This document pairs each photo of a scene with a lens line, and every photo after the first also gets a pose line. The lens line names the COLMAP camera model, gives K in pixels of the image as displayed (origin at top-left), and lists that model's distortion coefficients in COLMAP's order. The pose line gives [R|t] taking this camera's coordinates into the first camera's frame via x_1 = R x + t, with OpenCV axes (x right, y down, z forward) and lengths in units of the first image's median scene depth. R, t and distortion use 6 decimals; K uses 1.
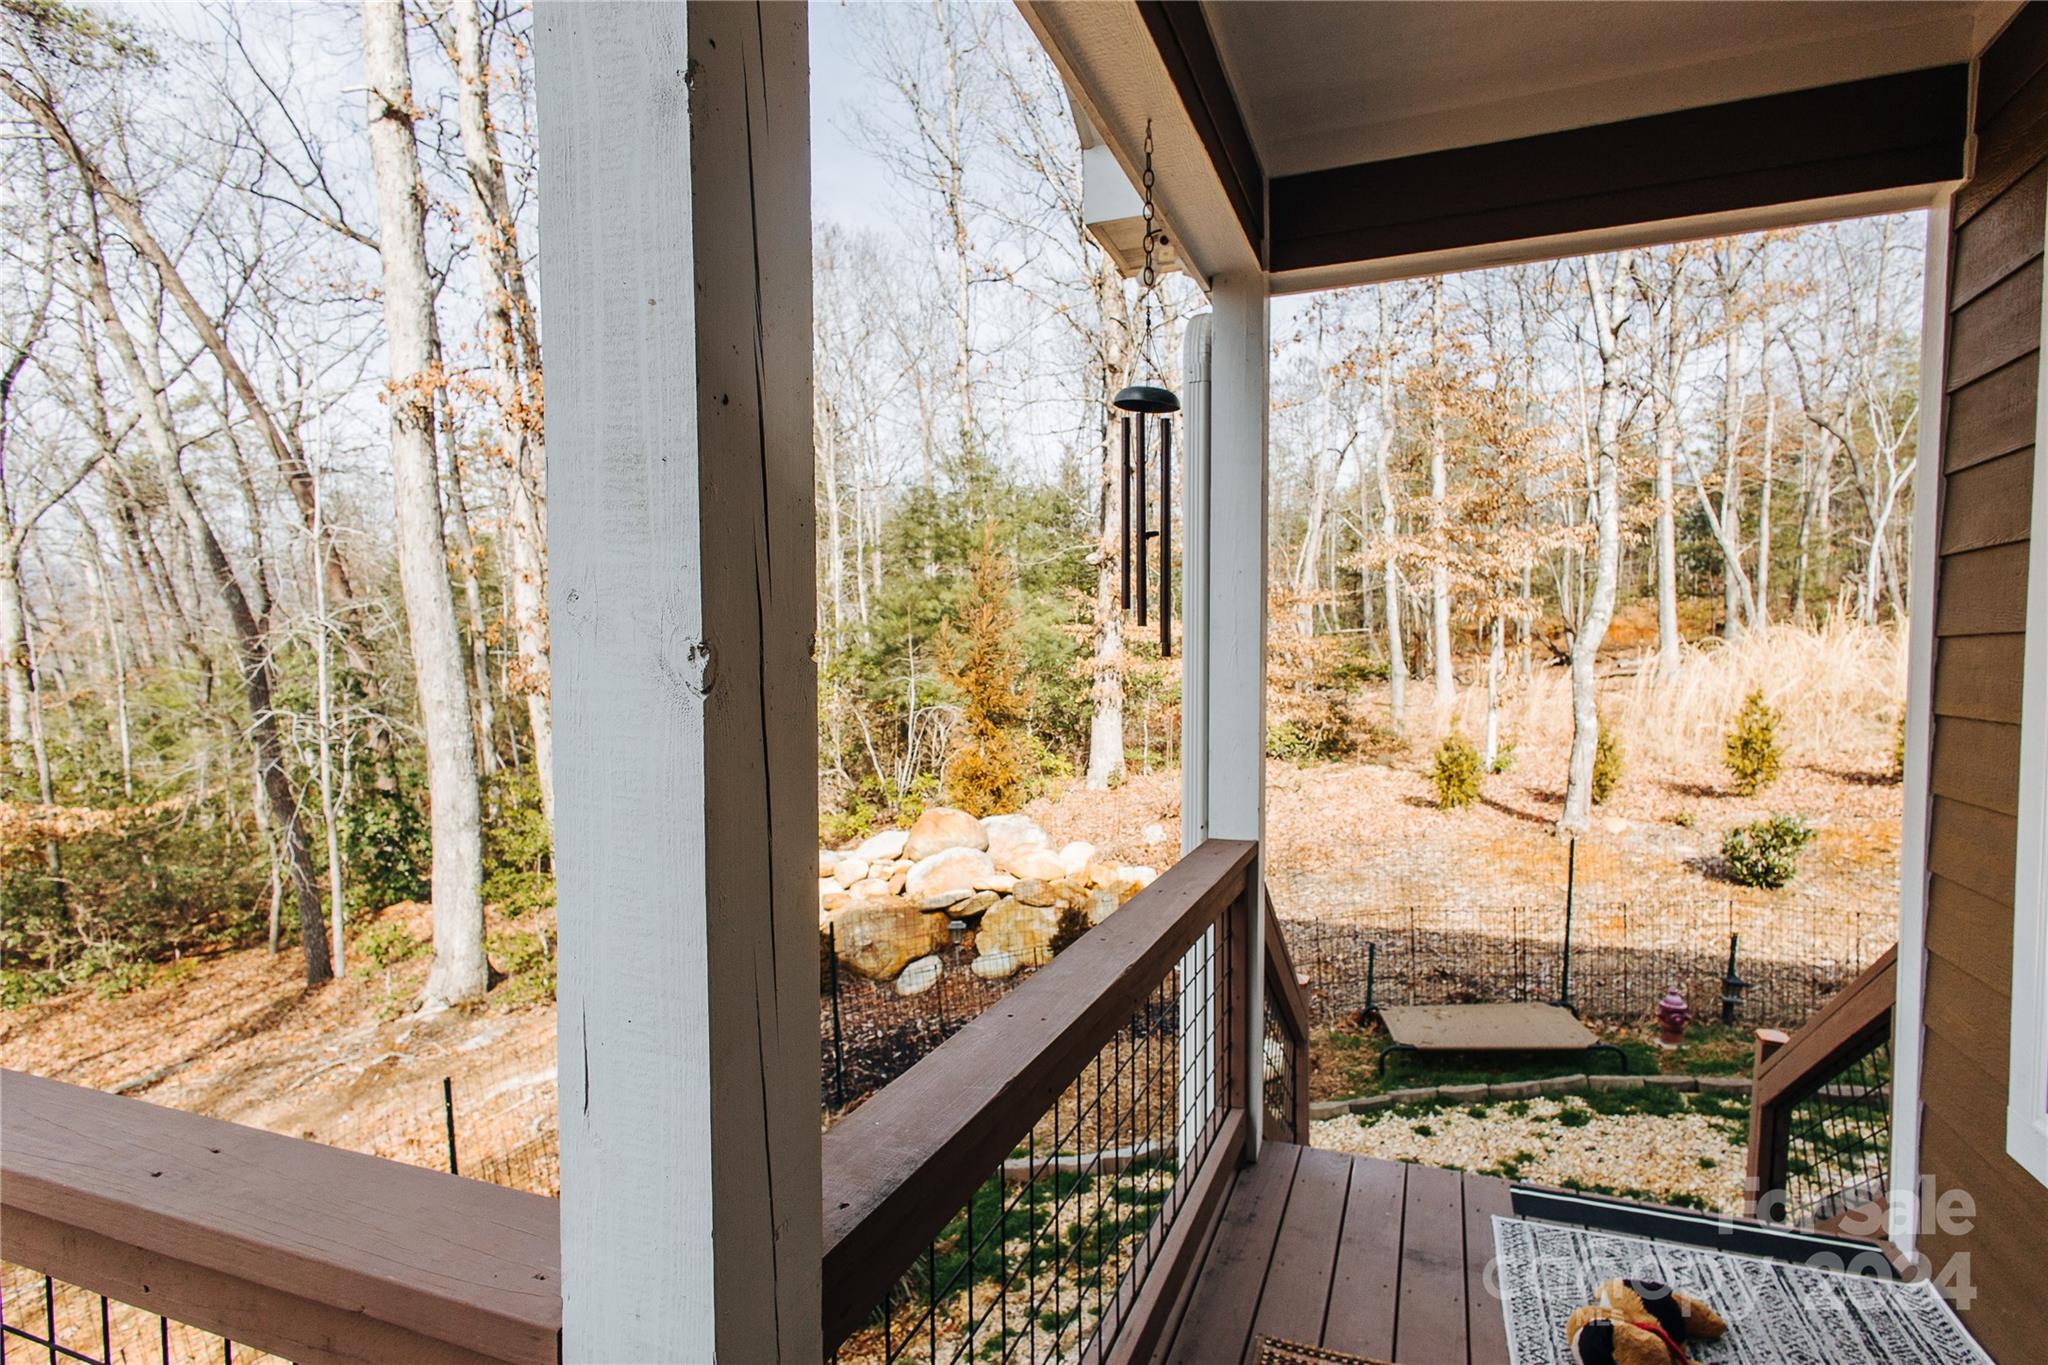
lens RADIAL K [[995.1, 0, 1071.6], [0, 995.1, 713.6], [0, 0, 1]] dist [0.006268, 0.000050]
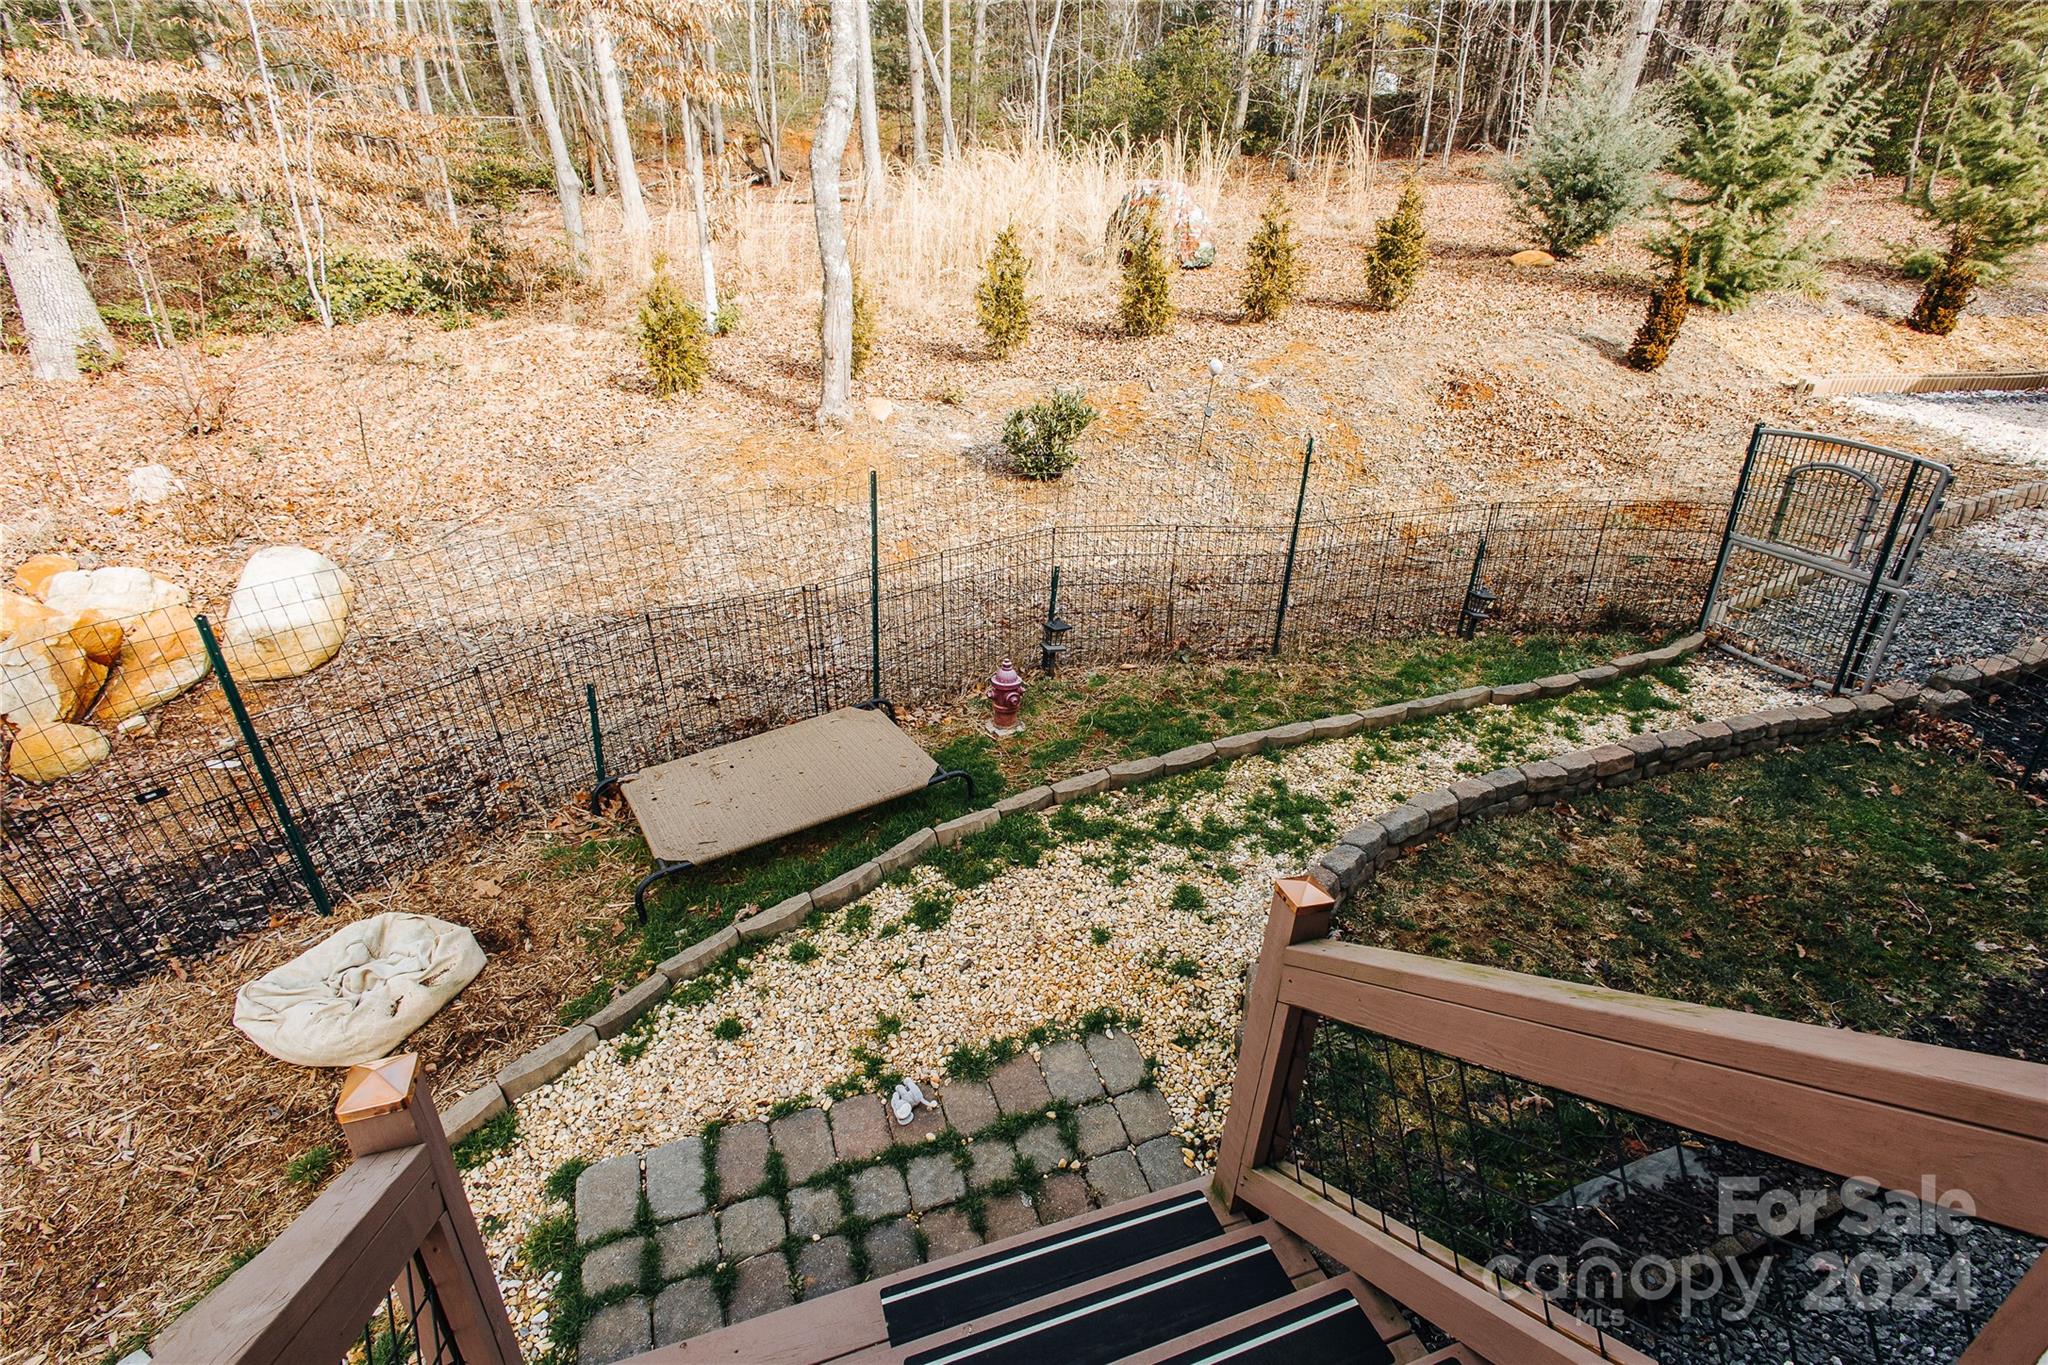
lens RADIAL K [[995.1, 0, 1071.6], [0, 995.1, 713.6], [0, 0, 1]] dist [0.006268, 0.000050]
pose [[0.743637, -0.272200, 0.610664, 0.148248], [-0.015762, 0.905979, 0.423029, -0.011325], [-0.668398, -0.324205, 0.669429, 0.403641]]
